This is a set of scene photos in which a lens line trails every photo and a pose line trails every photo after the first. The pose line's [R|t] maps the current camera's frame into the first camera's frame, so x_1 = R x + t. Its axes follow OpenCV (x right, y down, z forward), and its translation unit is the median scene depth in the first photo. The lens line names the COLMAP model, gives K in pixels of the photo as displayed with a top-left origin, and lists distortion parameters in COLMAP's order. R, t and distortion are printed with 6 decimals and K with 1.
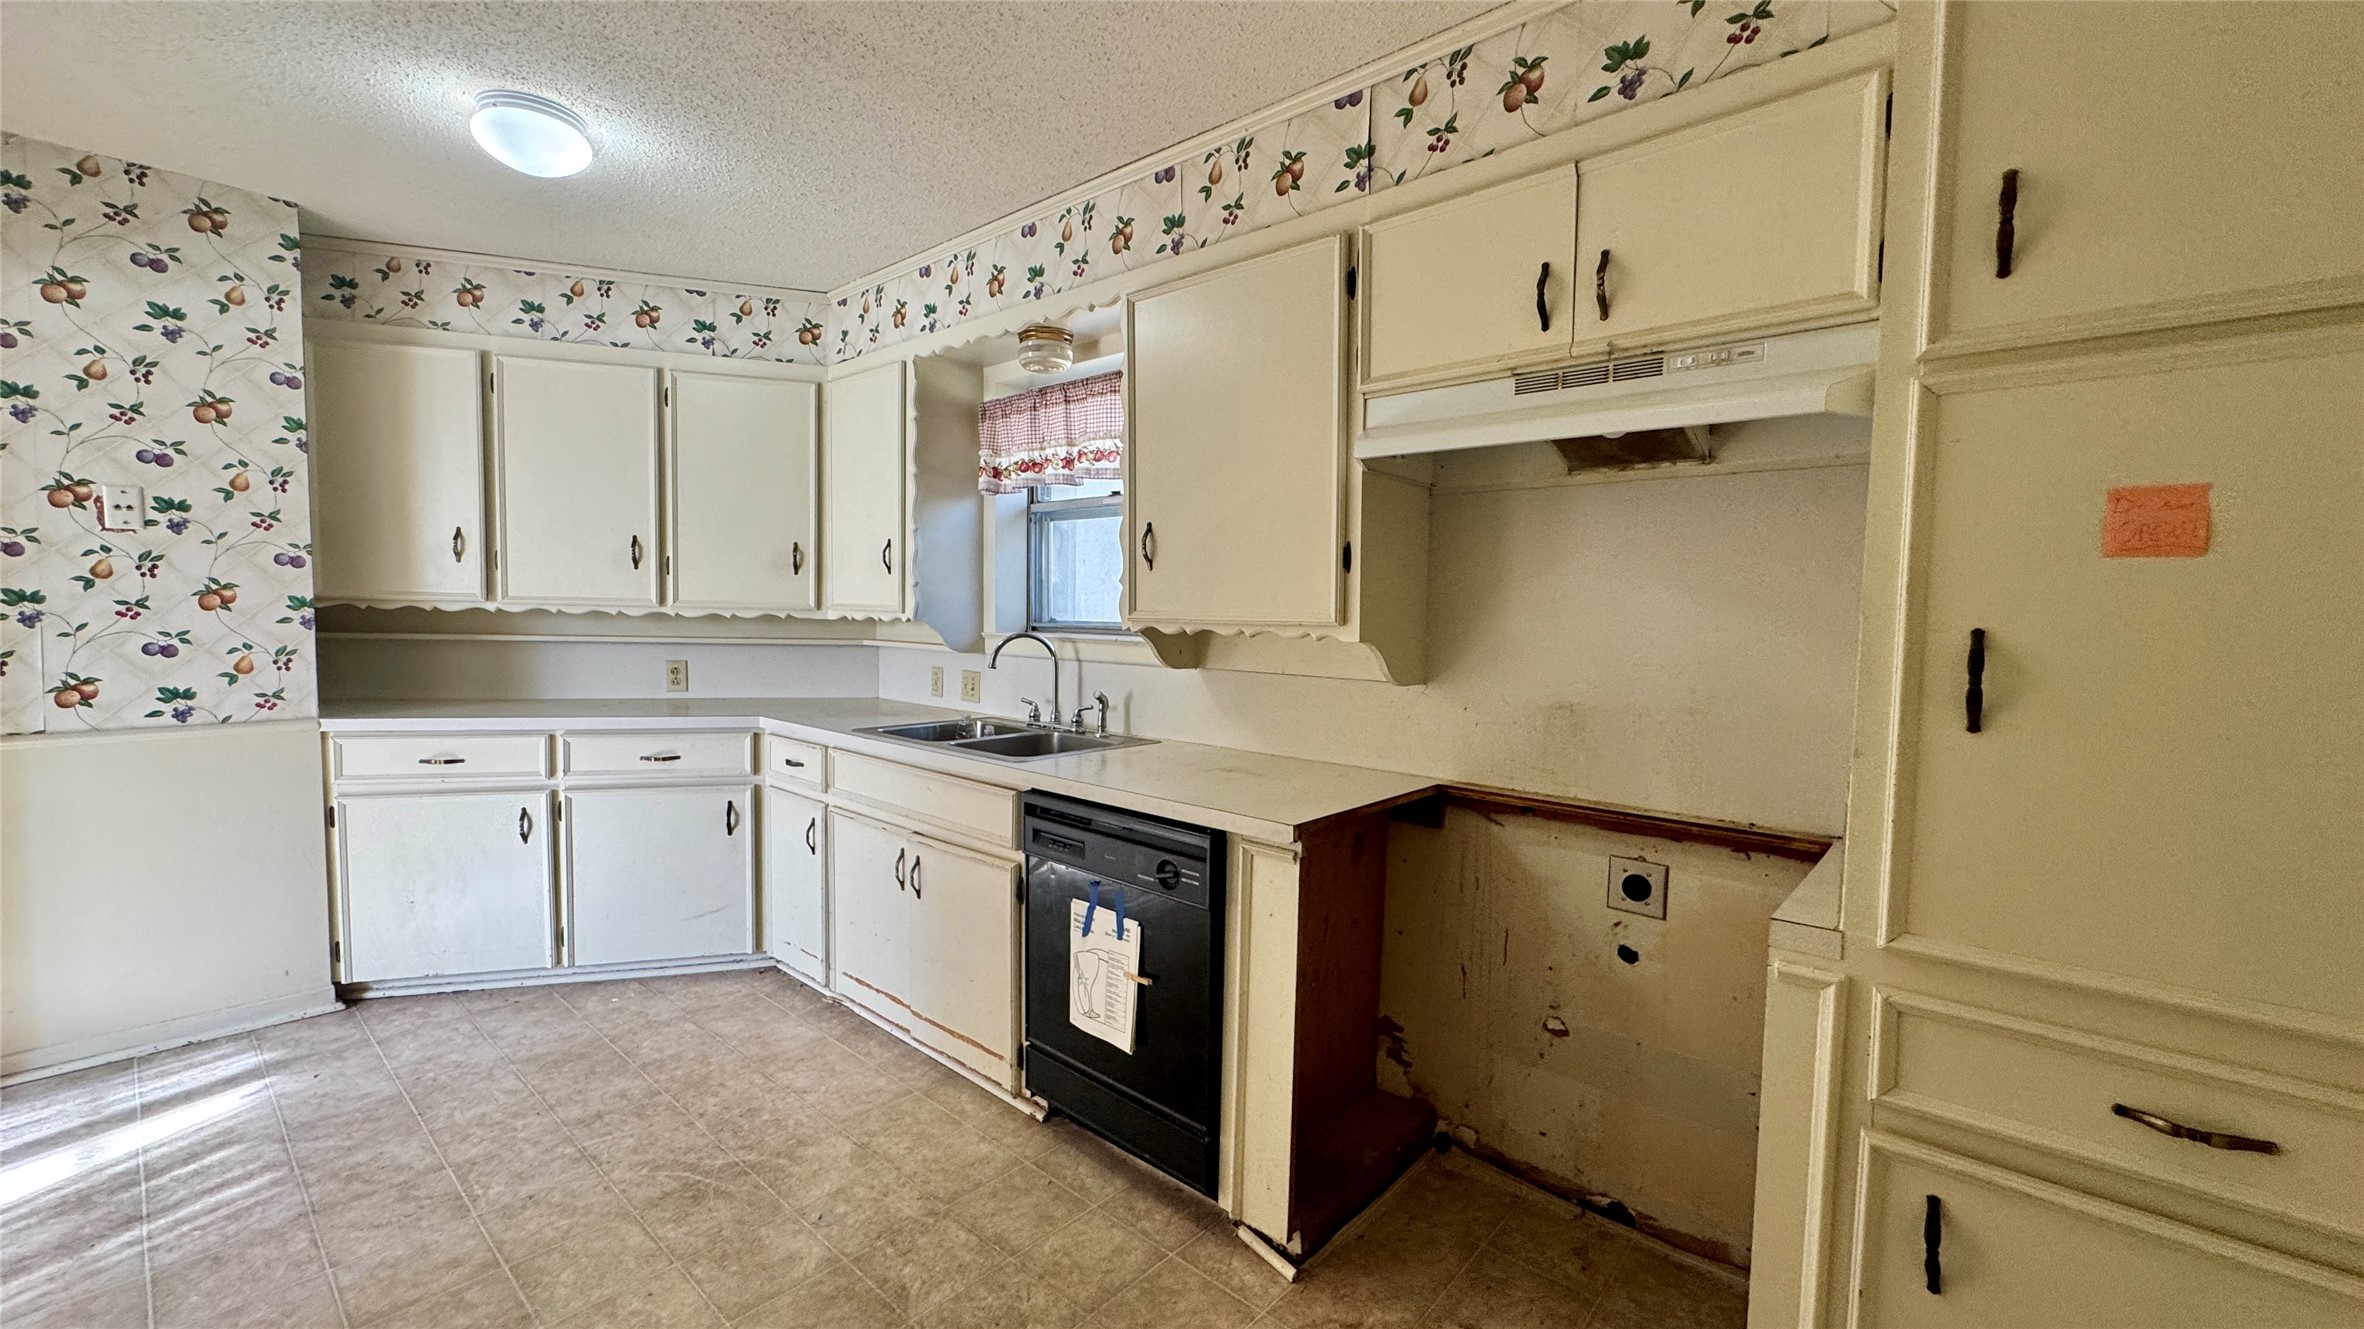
lens RADIAL K [[962.4, 0, 1182.0], [0, 962.4, 664.5], [0, 0, 1]] dist [-0.002171, 0.000012]
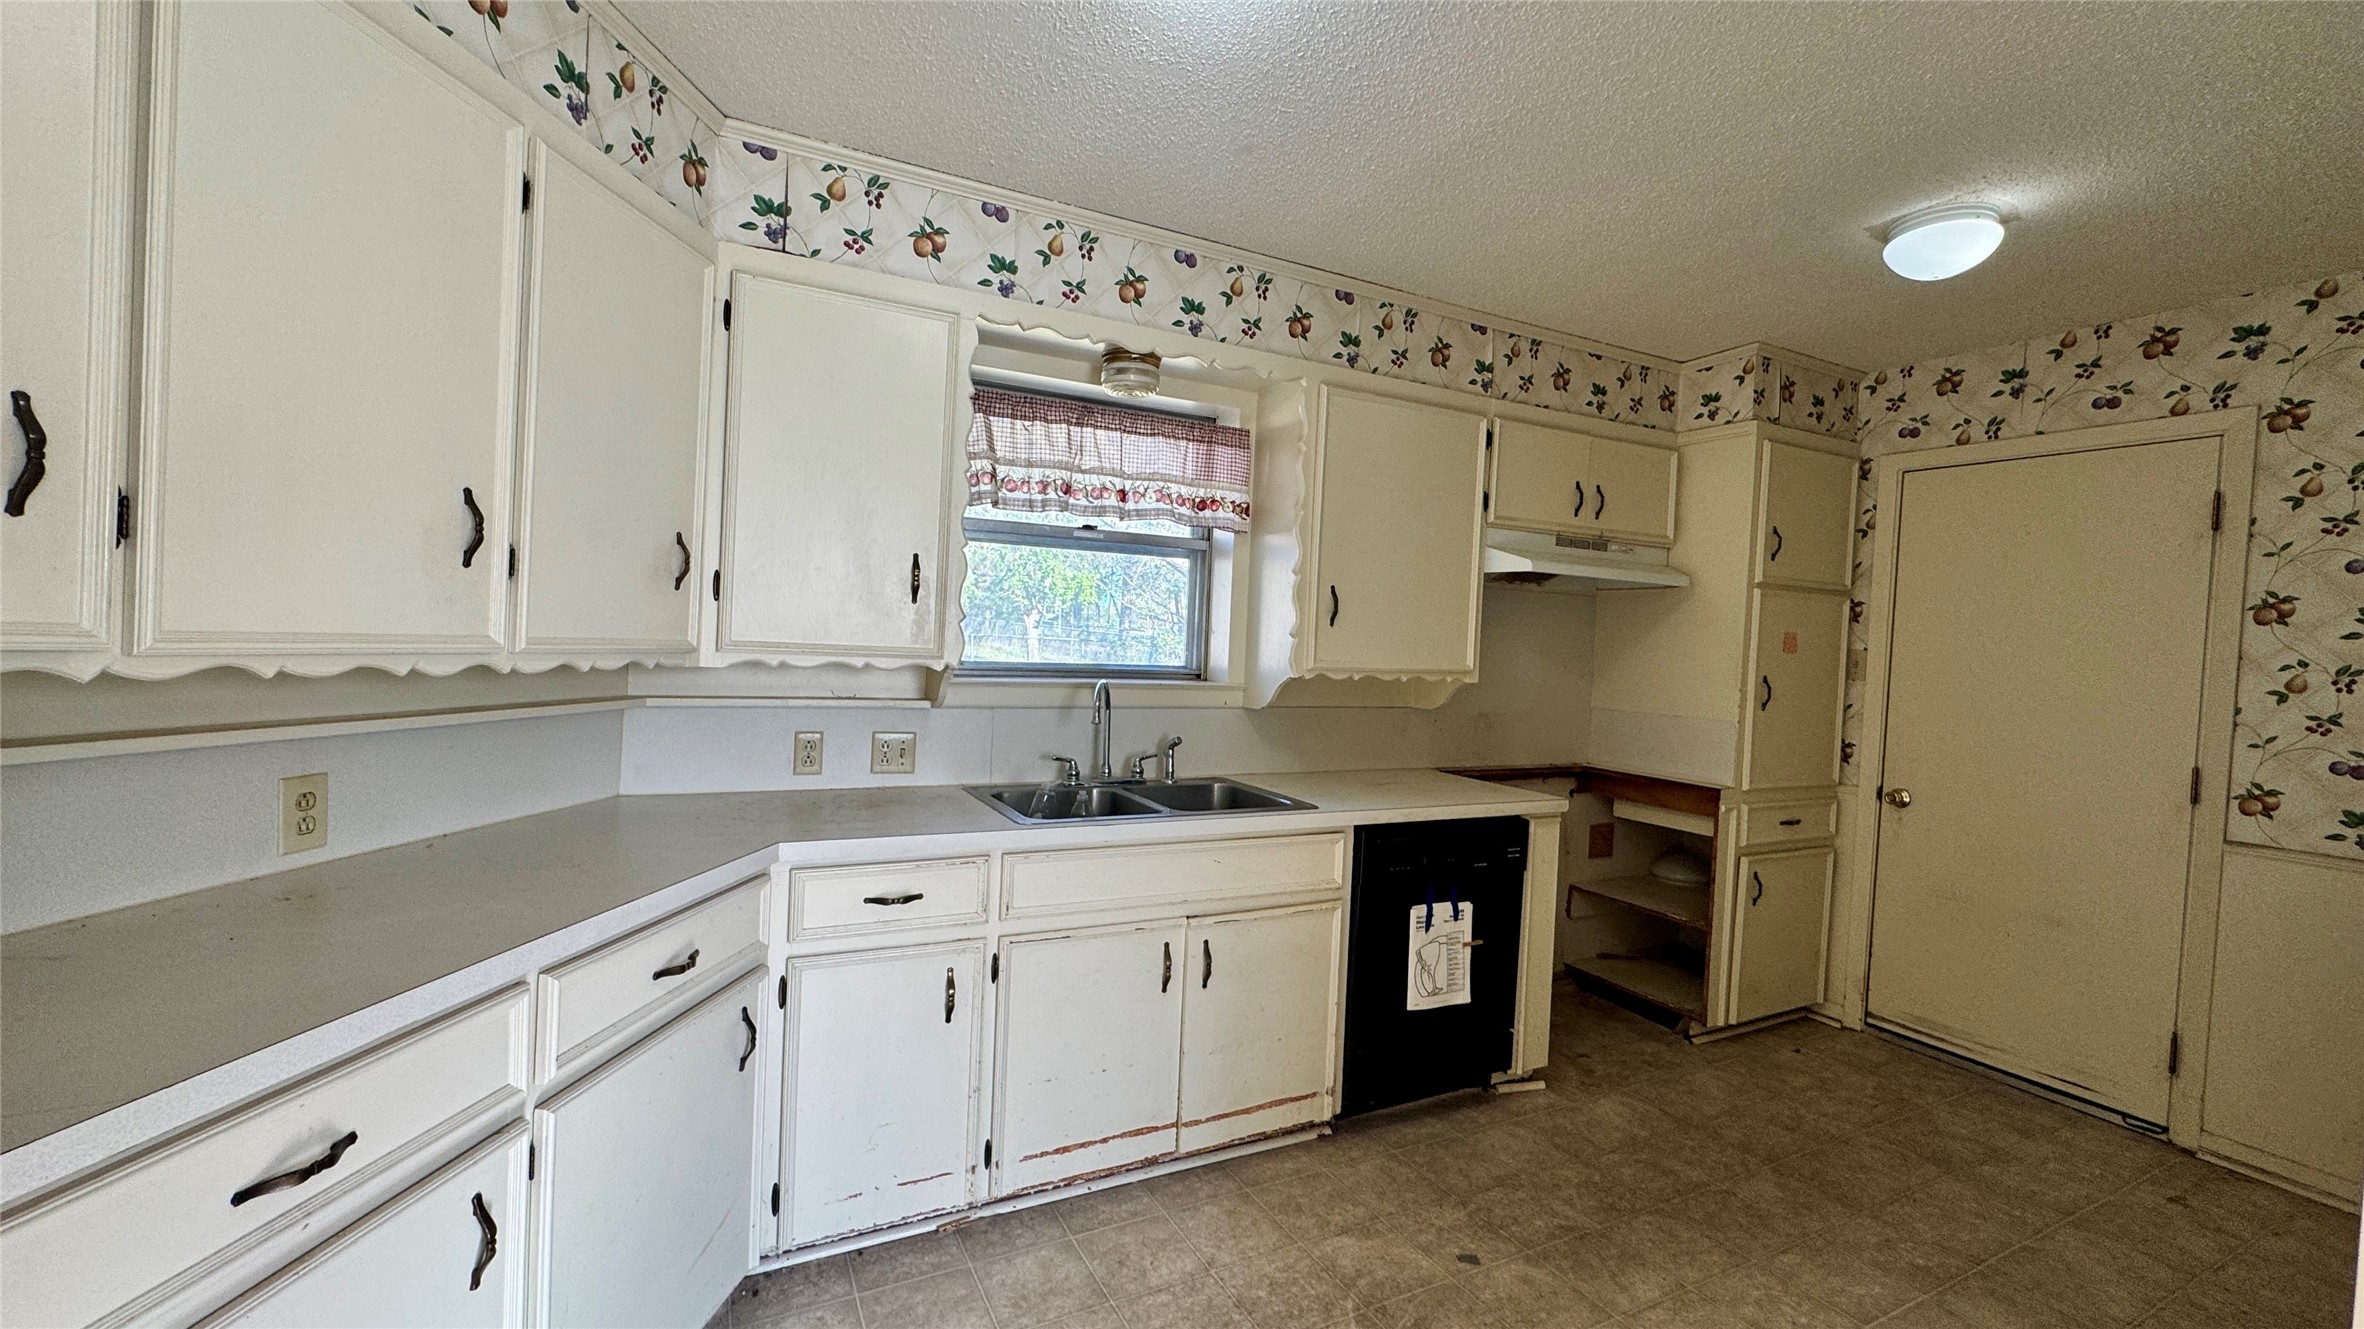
lens RADIAL K [[966.7, 0, 1182.0], [0, 966.7, 664.5], [0, 0, 1]] dist [-0.000723, -0.000089]
pose [[0.344572, -0.025349, 0.938418, -1.399154], [0.022188, 0.999576, 0.018854, -0.090346], [-0.938498, 0.014325, 0.344989, 0.893339]]
